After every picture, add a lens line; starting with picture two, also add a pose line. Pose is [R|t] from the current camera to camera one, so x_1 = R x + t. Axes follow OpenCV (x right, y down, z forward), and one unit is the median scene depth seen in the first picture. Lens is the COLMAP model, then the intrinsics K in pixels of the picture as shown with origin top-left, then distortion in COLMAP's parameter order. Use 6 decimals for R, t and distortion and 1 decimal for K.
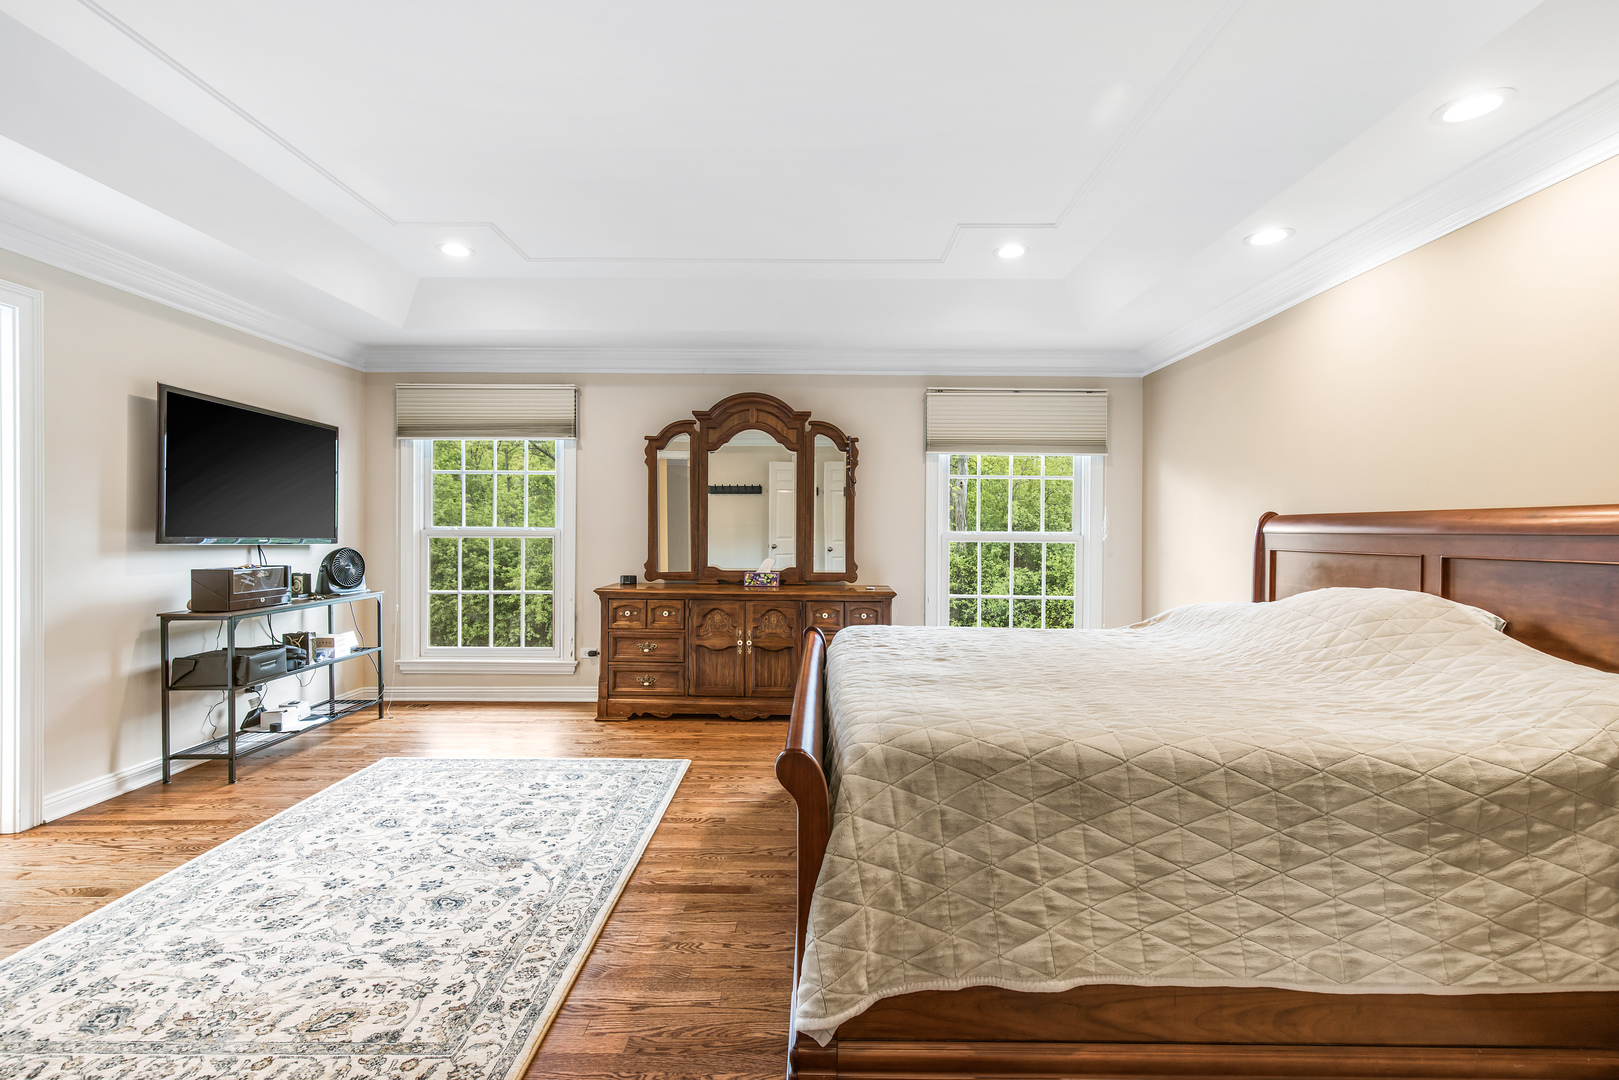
lens RADIAL K [[736.3, 0, 797.1], [0, 736.3, 538.1], [0, 0, 1]] dist [0.004031, -0.001377]
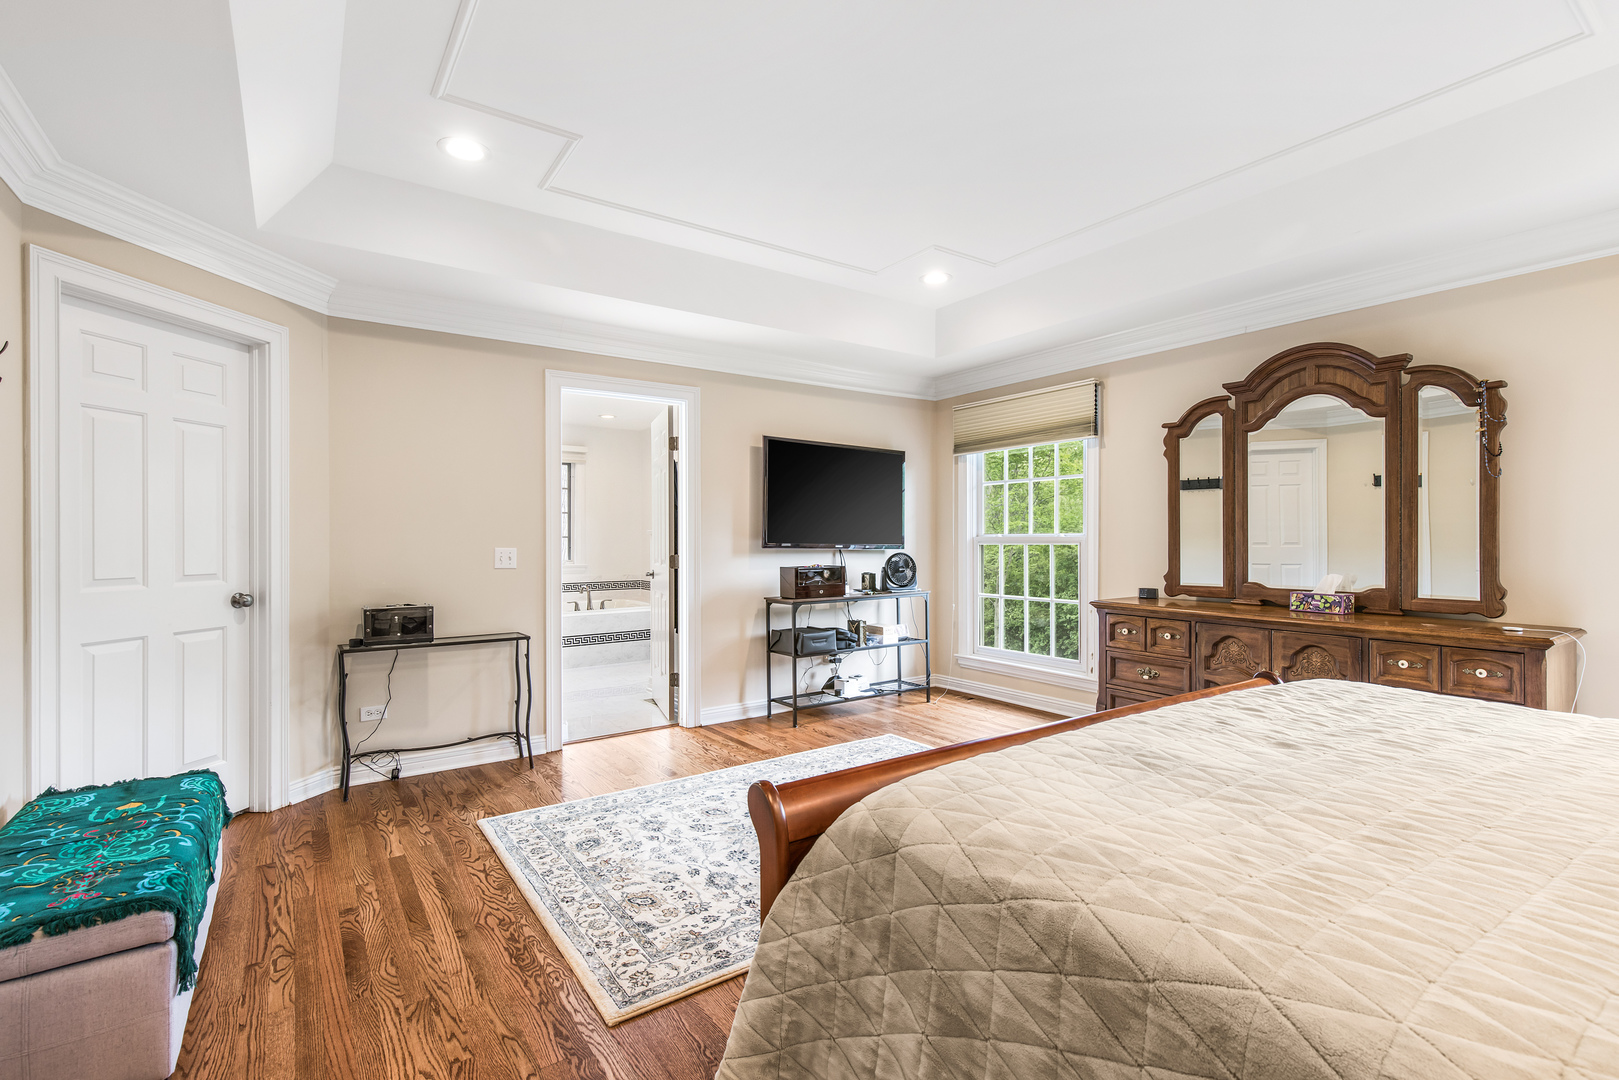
lens RADIAL K [[736.3, 0, 797.1], [0, 736.3, 538.1], [0, 0, 1]] dist [0.004031, -0.001377]
pose [[0.573573, -0.006169, -0.819131, 0.263483], [-0.001704, 0.999960, -0.008724, 0.000384], [0.819153, 0.006400, 0.573539, 0.185368]]
